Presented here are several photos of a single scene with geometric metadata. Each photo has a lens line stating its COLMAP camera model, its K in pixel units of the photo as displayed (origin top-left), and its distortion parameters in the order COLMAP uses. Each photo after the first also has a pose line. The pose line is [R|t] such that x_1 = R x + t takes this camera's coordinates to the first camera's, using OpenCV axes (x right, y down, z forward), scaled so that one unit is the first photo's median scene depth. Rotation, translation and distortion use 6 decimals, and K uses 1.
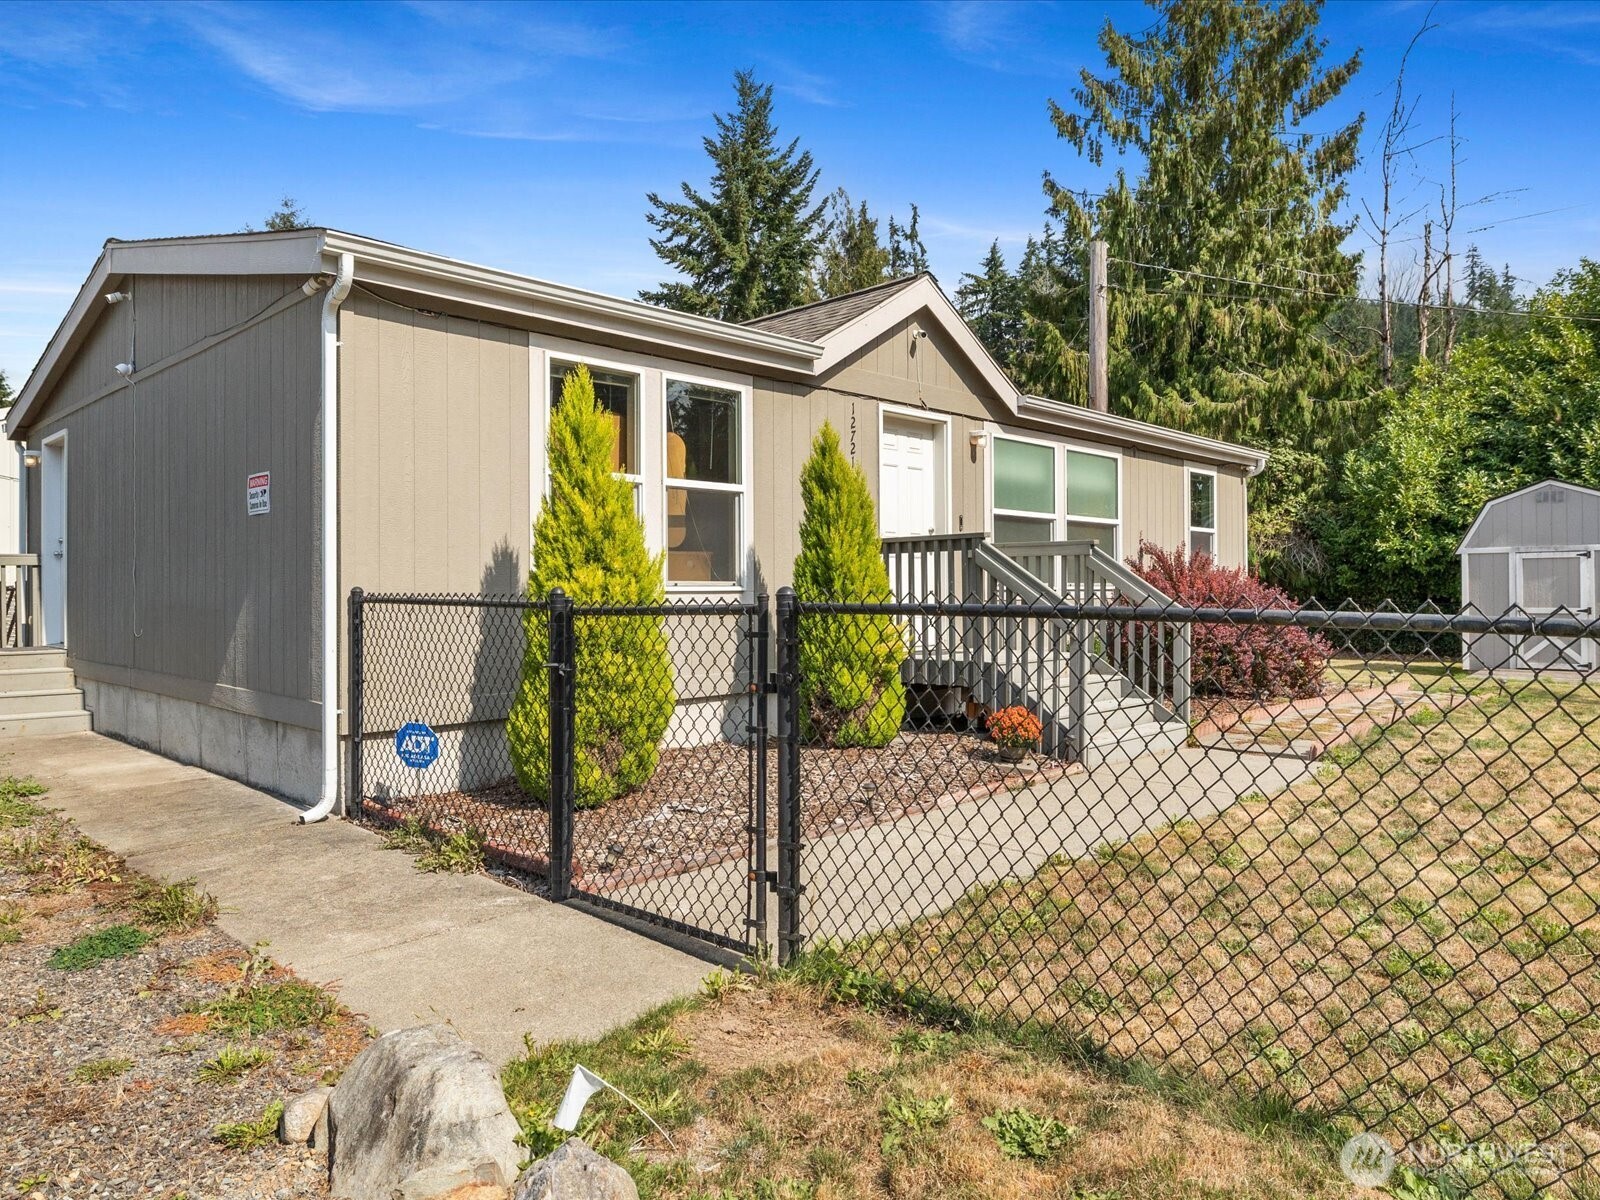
lens RADIAL K [[1057.8, 0, 805.8], [0, 1057.8, 602.0], [0, 0, 1]] dist [0.002291, -0.003762]
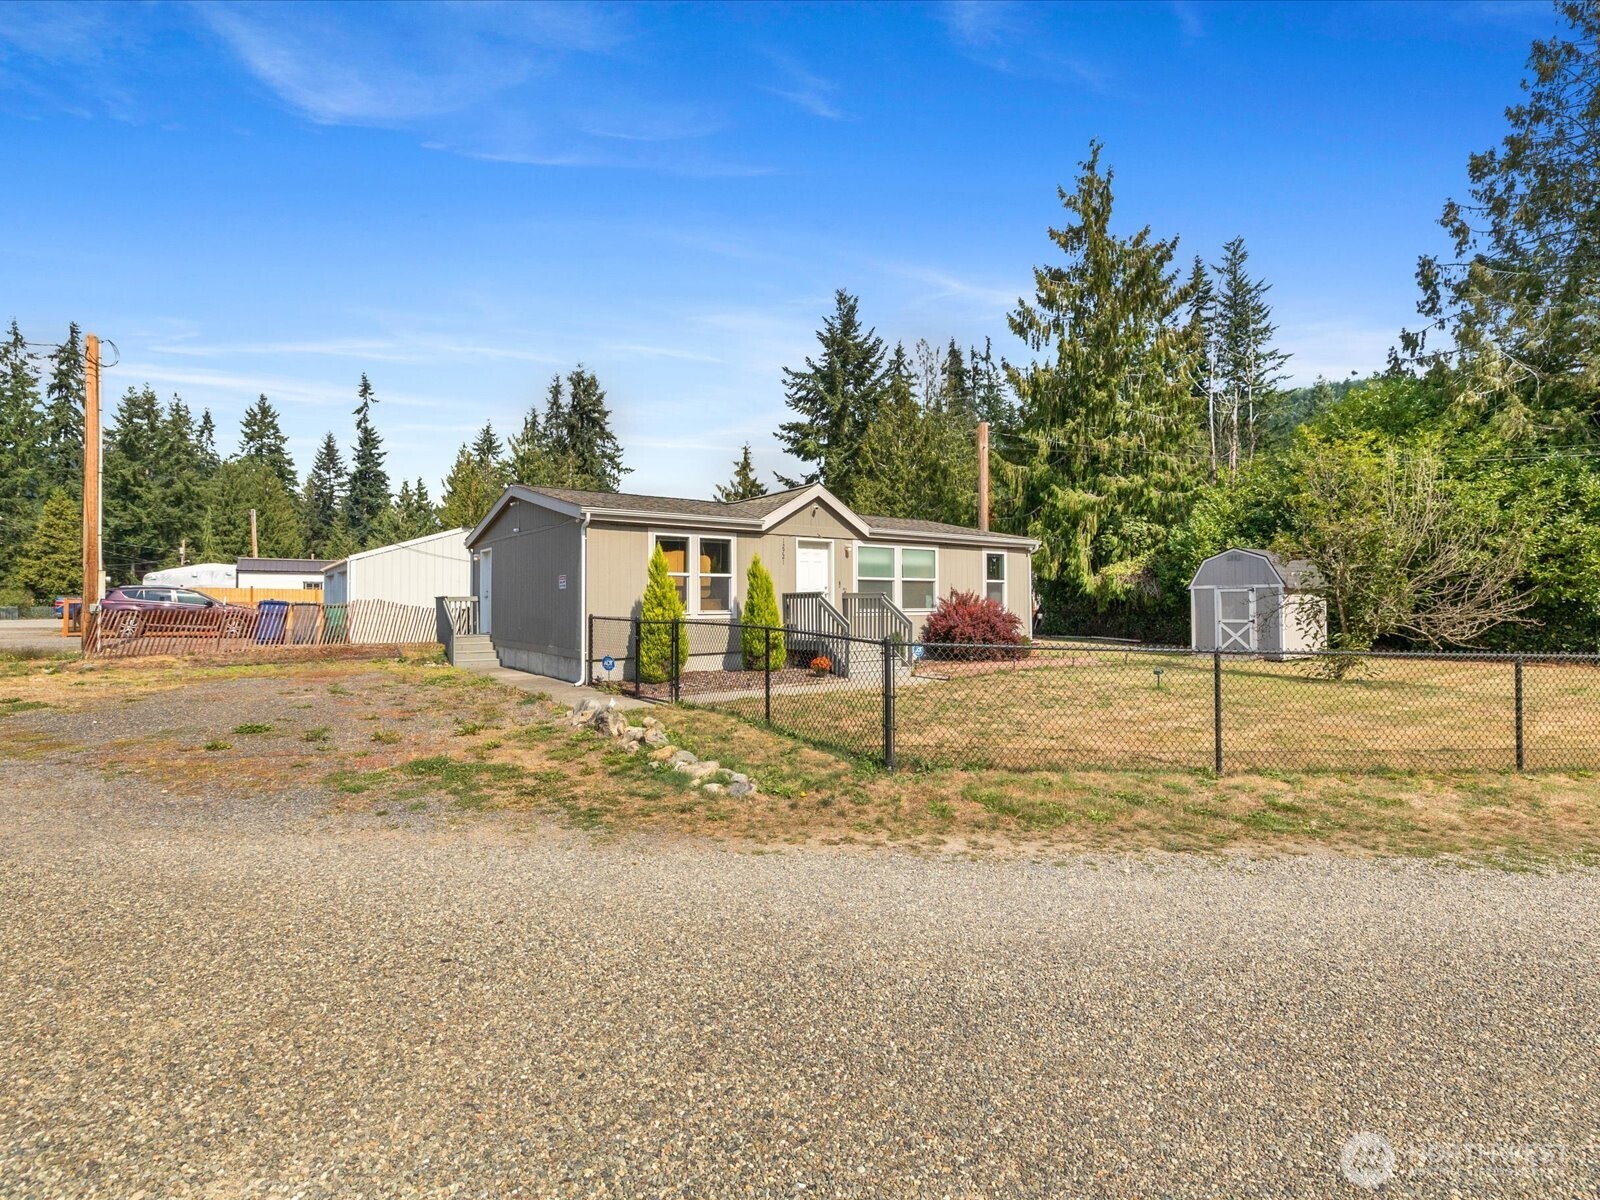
lens RADIAL K [[760.8, 0, 809.5], [0, 760.8, 597.5], [0, 0, 1]] dist [-0.002516, 0.001026]
pose [[0.987019, -0.001986, -0.160594, 0.149071], [-0.001022, 0.999826, -0.018644, -0.005492], [0.160603, 0.018567, 0.986844, -0.290877]]
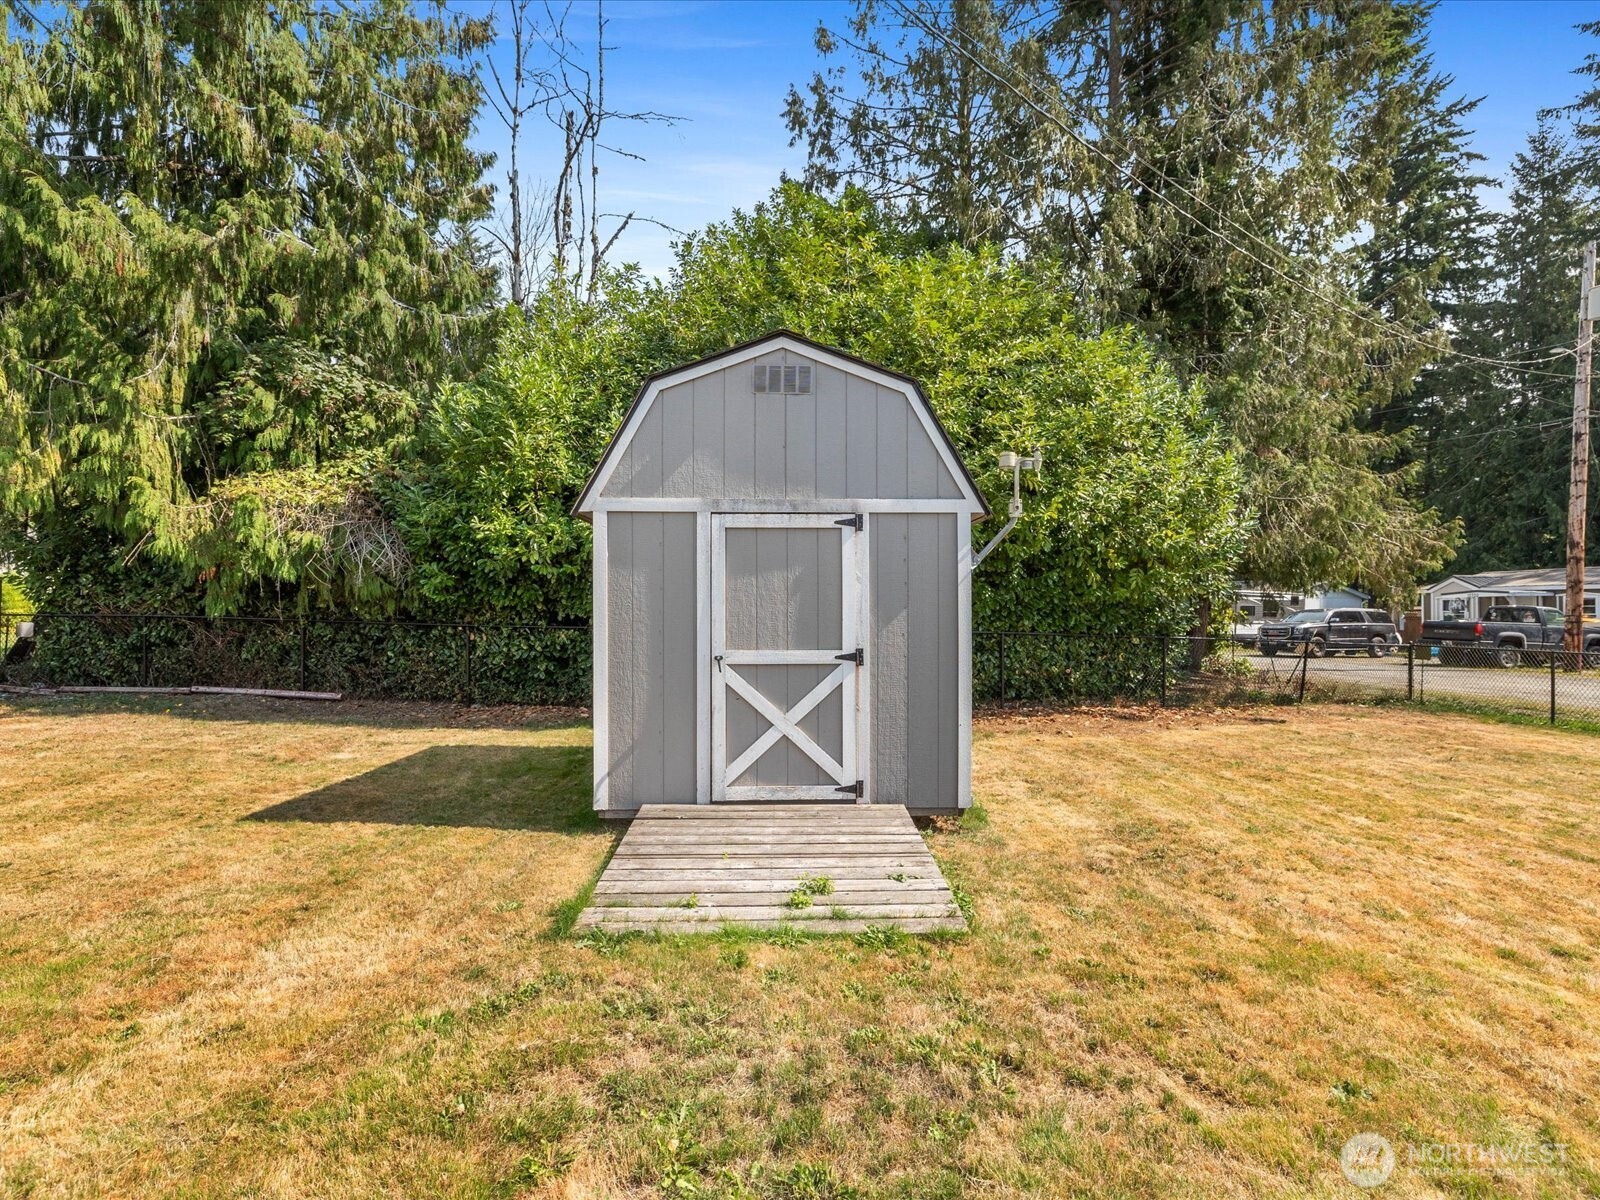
lens RADIAL K [[776.0, 0, 779.7], [0, 776.0, 607.3], [0, 0, 1]] dist [-0.001773, -0.000930]
pose [[0.721724, 0.009220, 0.692120, 0.371263], [-0.000927, 0.999923, -0.012353, -0.005514], [-0.692180, 0.008274, 0.721677, 0.587663]]
